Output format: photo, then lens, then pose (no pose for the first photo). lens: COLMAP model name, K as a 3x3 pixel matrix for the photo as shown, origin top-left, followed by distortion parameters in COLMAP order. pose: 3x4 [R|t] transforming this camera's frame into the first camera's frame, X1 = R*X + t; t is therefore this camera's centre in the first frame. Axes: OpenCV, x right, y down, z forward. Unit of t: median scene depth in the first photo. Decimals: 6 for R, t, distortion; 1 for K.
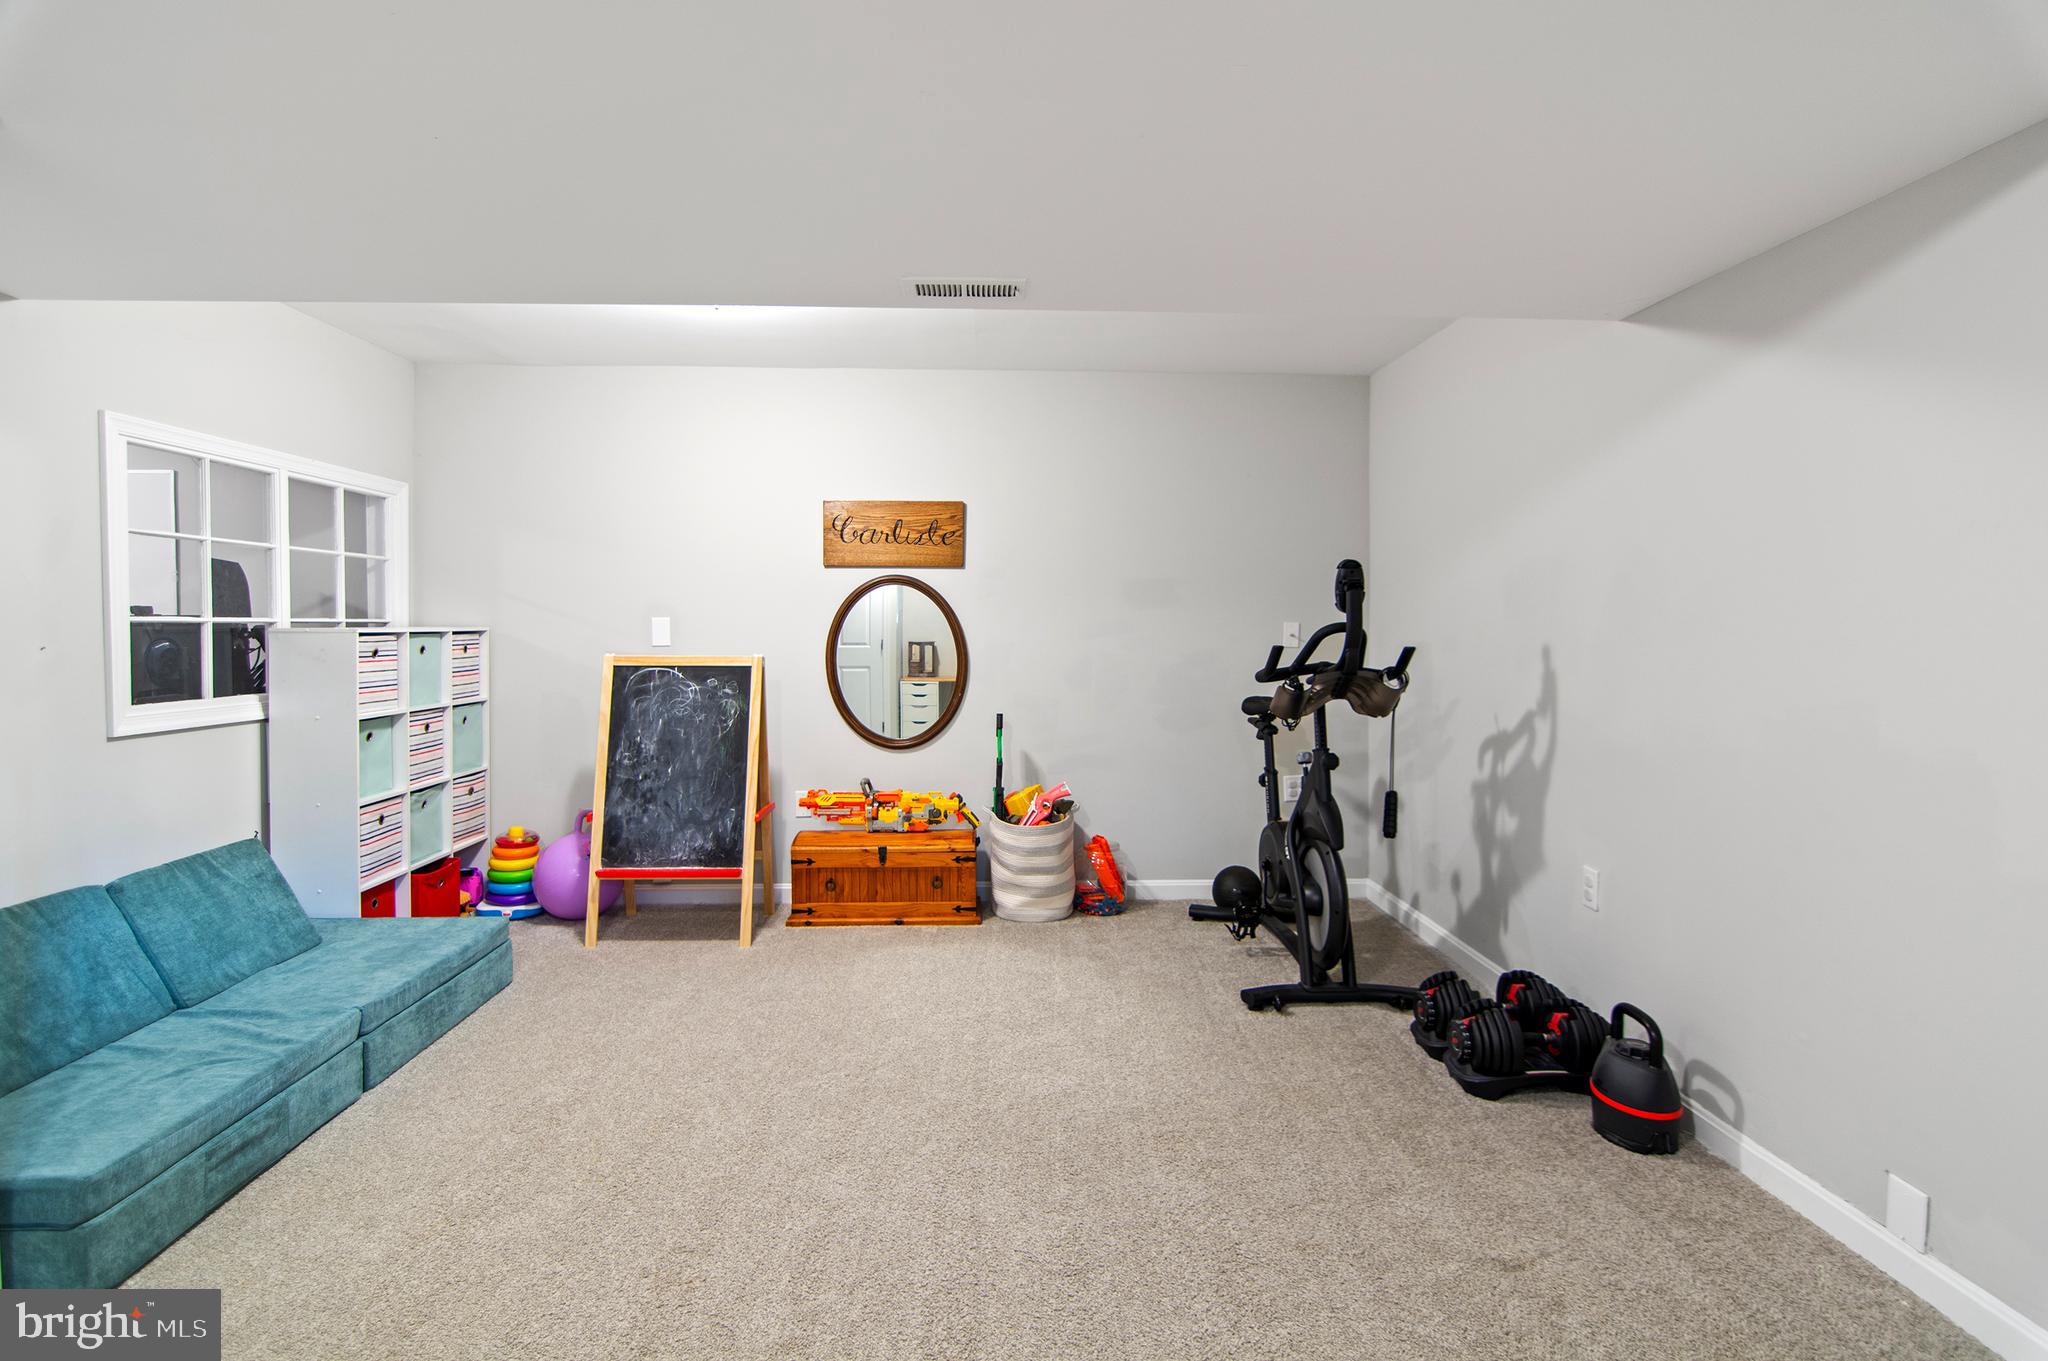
lens RADIAL K [[994.6, 0, 1032.9], [0, 994.6, 657.5], [0, 0, 1]] dist [-0.002453, -0.008727]
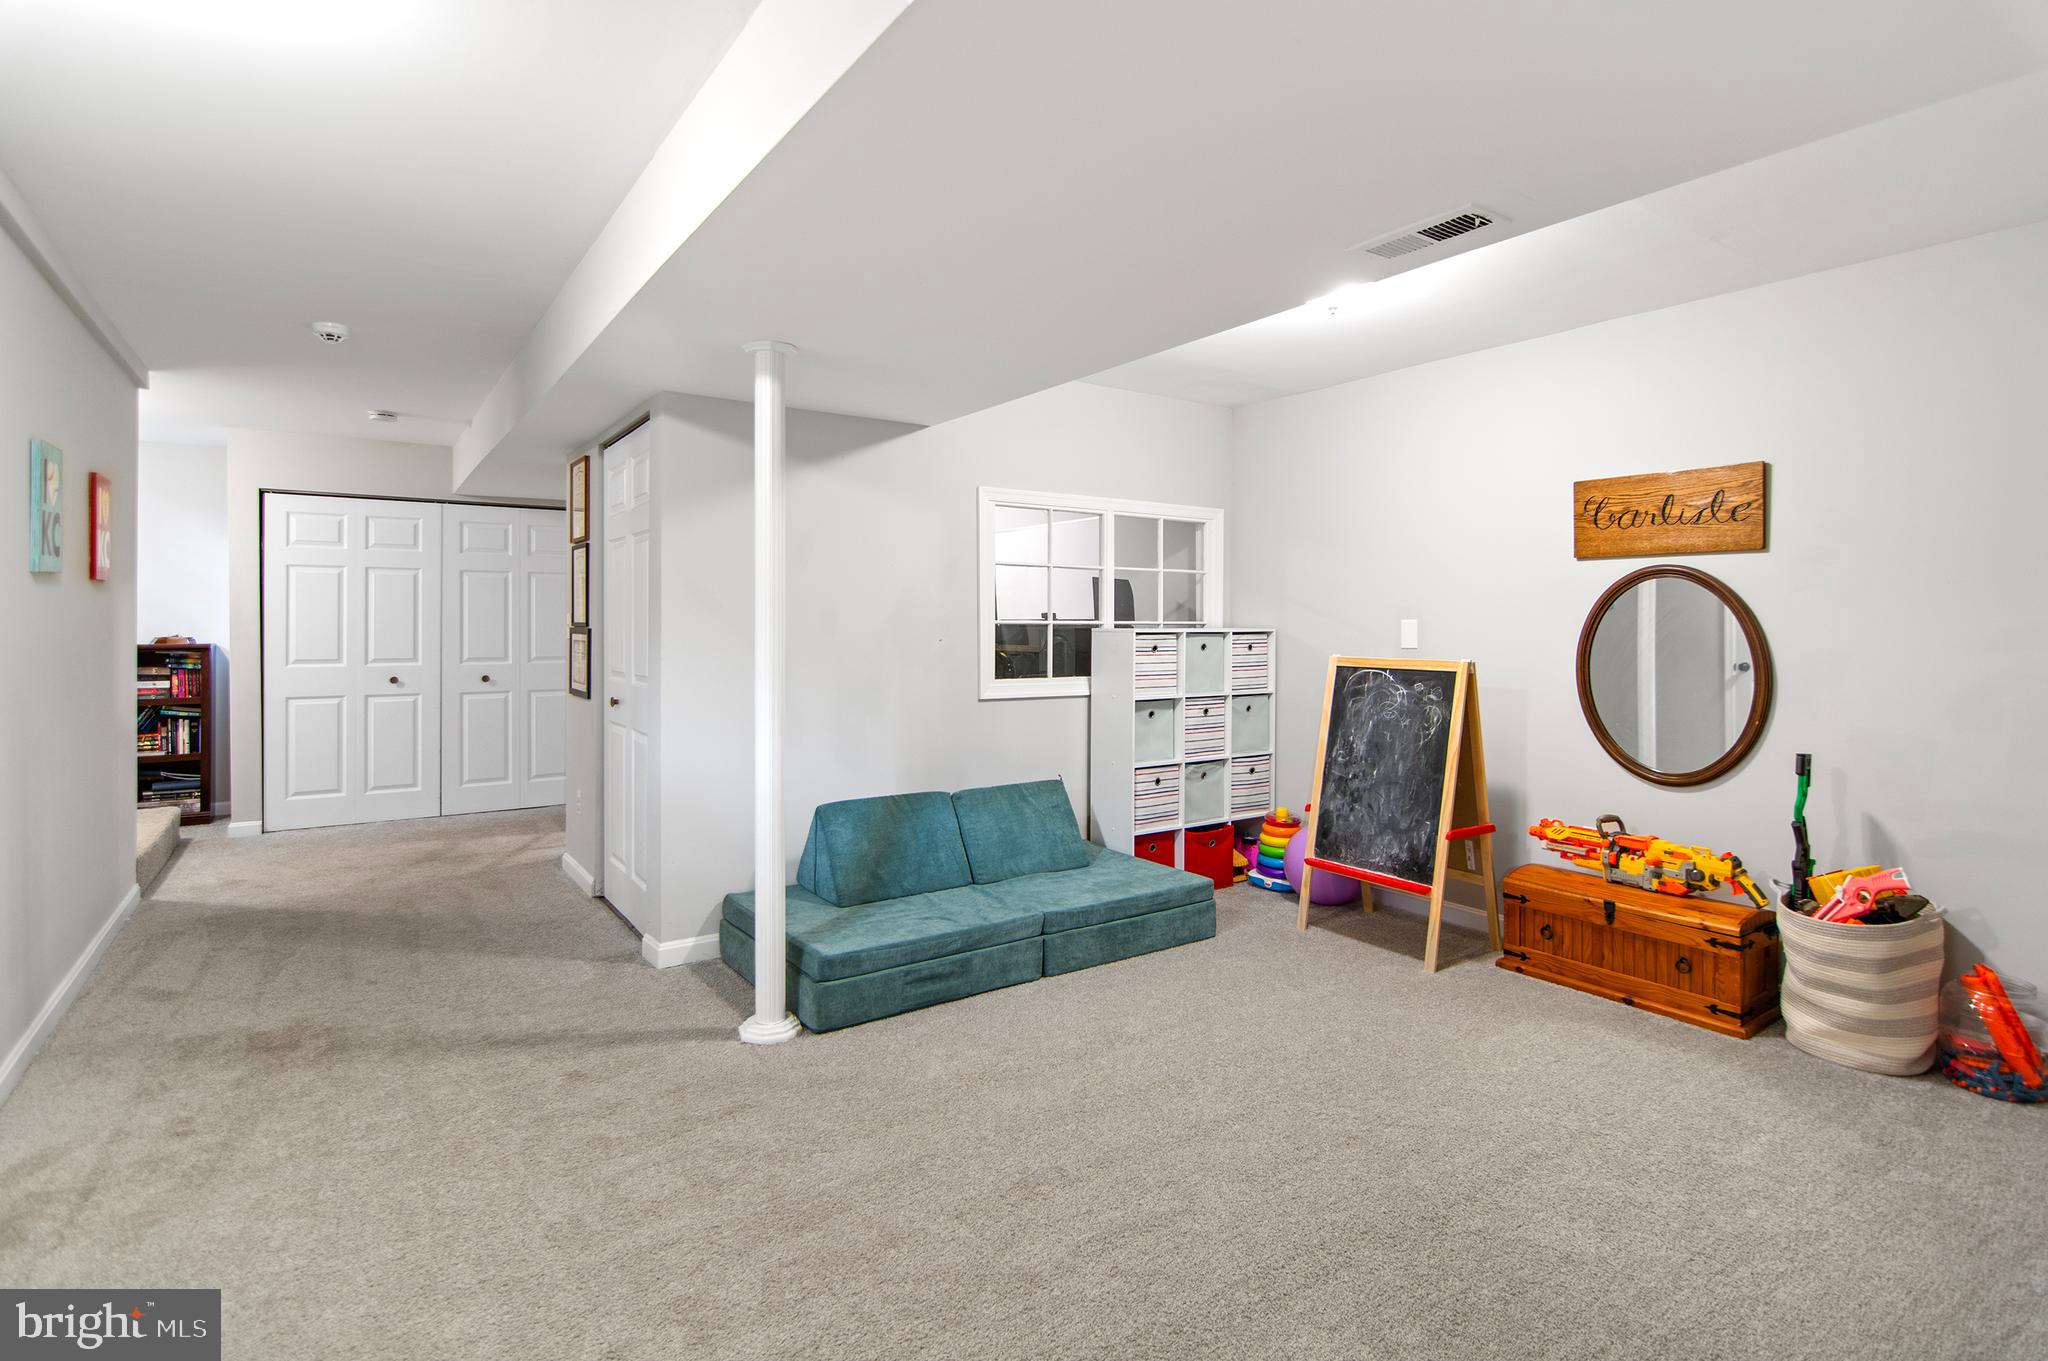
lens RADIAL K [[1008.9, 0, 1028.3], [0, 1008.9, 626.2], [0, 0, 1]] dist [-0.002435, -0.007257]
pose [[0.530386, 0.002185, -0.847753, 0.307627], [-0.030616, 0.999394, -0.016579, -0.006071], [0.847203, 0.034748, 0.530132, 0.164375]]
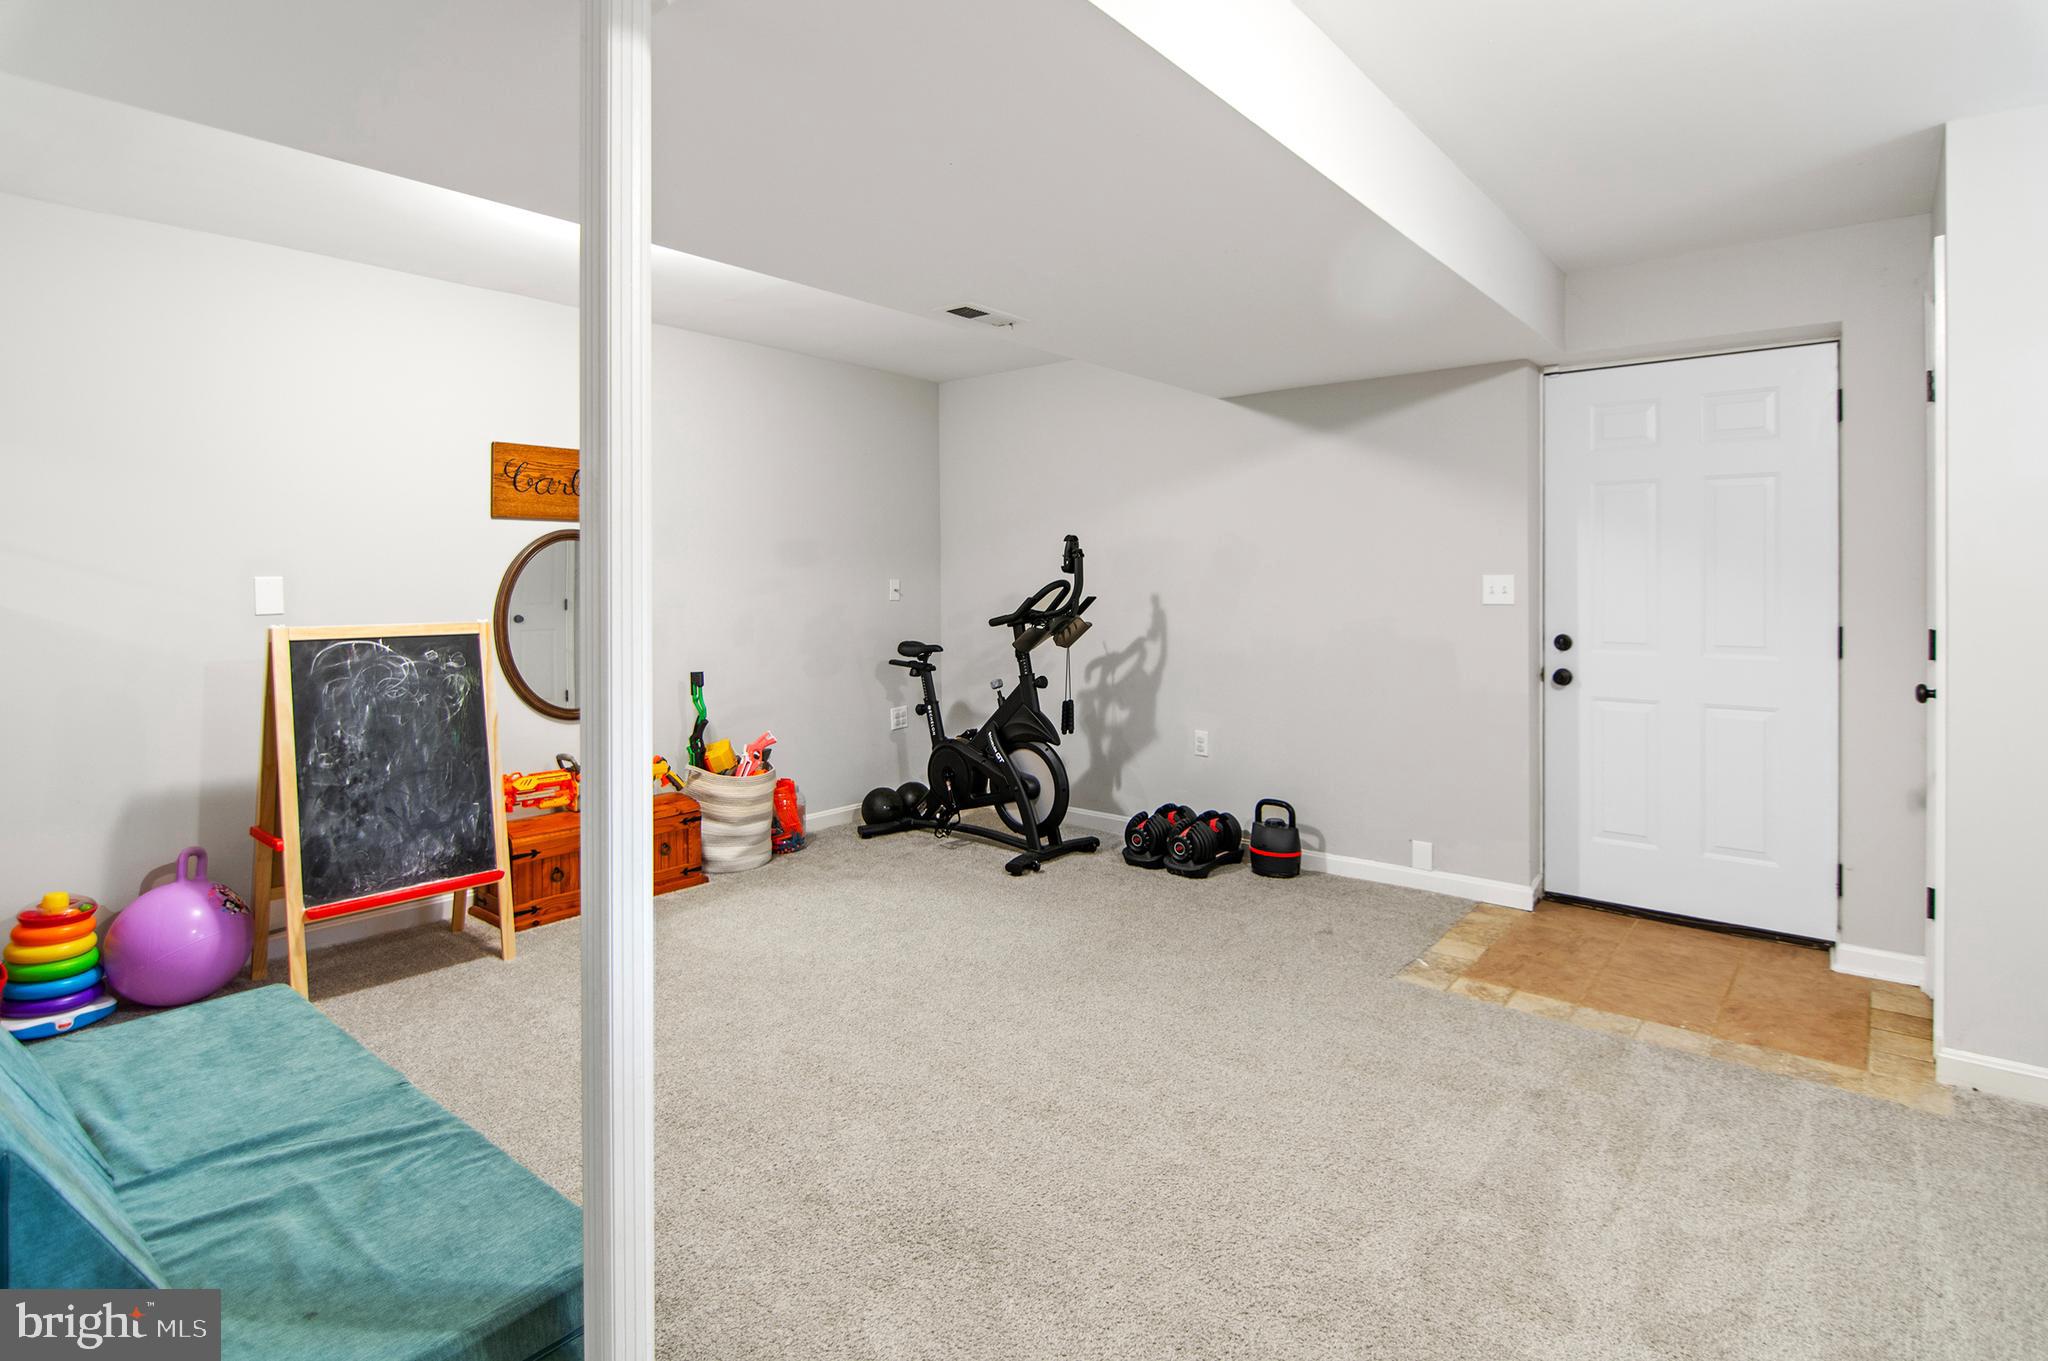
lens RADIAL K [[1019.0, 0, 1032.0], [0, 1019.0, 606.7], [0, 0, 1]] dist [-0.002437, -0.008316]
pose [[0.670027, -0.023308, 0.741970, -0.622322], [0.030604, 0.999525, 0.003762, -0.003162], [-0.741705, 0.020187, 0.670422, 0.067226]]
